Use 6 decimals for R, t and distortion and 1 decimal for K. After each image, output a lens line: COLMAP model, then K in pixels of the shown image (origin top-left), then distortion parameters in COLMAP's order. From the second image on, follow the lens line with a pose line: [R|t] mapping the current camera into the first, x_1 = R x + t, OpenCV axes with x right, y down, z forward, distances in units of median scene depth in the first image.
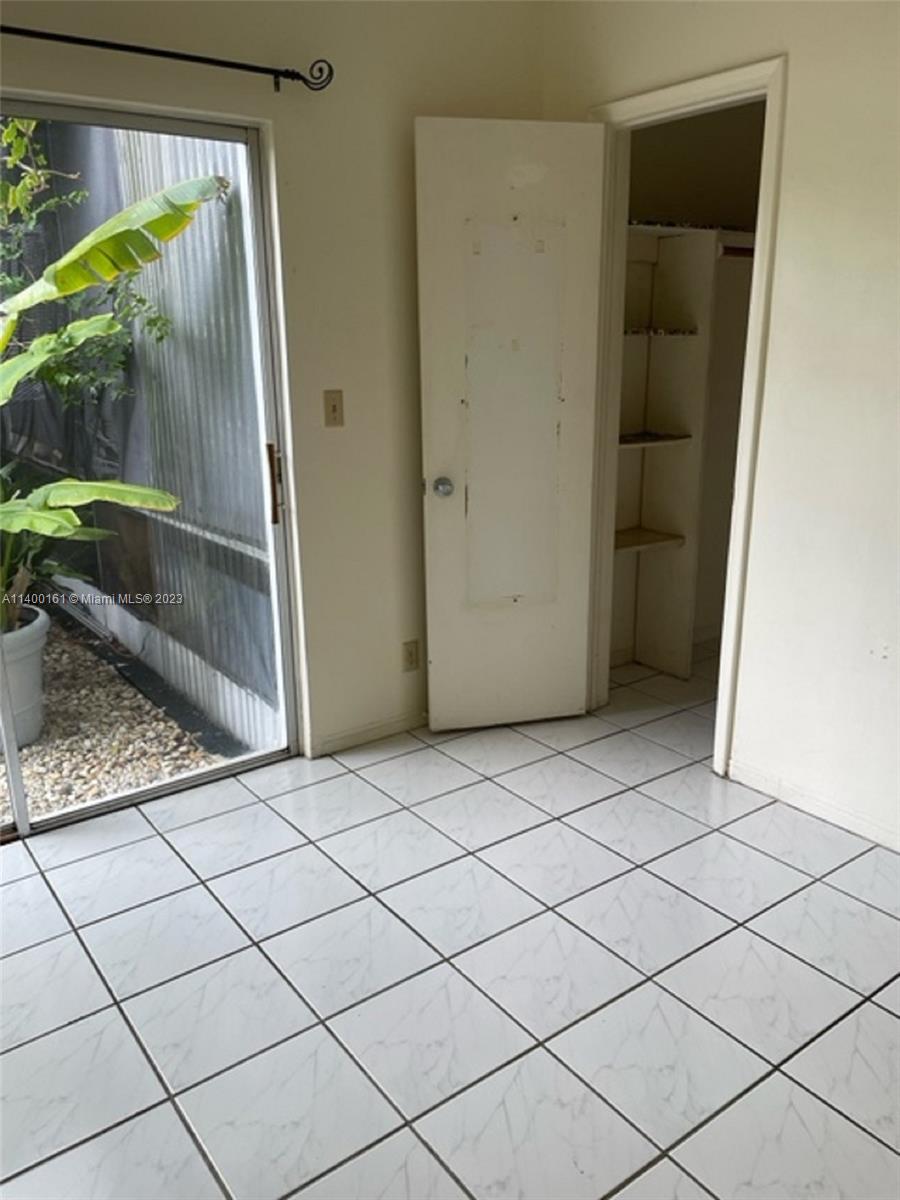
lens RADIAL K [[919.6, 0, 448.1], [0, 919.6, 596.9], [0, 0, 1]] dist [0.046350, -0.044649]
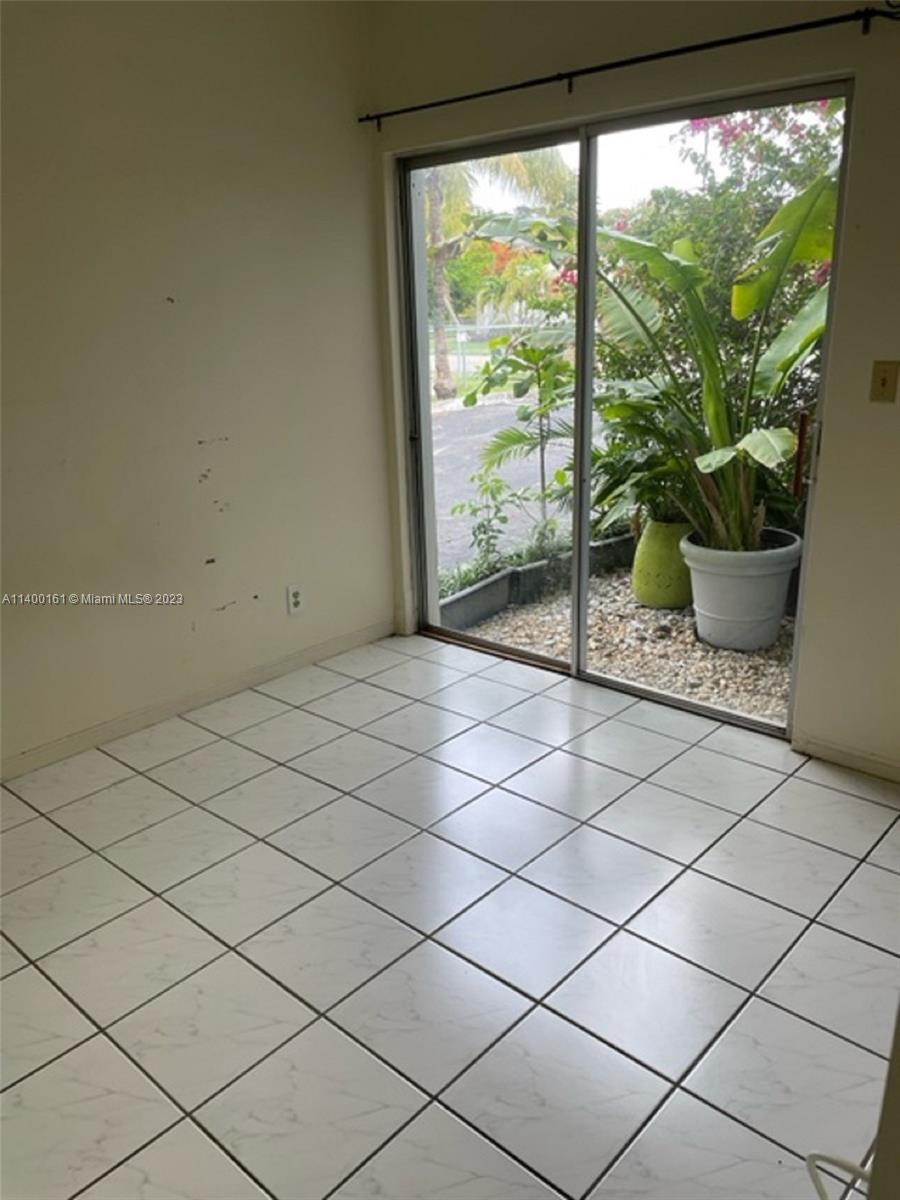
lens RADIAL K [[919.6, 0, 450.9], [0, 919.6, 603.8], [0, 0, 1]] dist [0.046350, -0.044649]
pose [[0.205300, 0.315173, -0.926562, 0.614438], [-0.248534, 0.932483, 0.262119, -0.126703], [0.946617, 0.176469, 0.269770, 0.383445]]
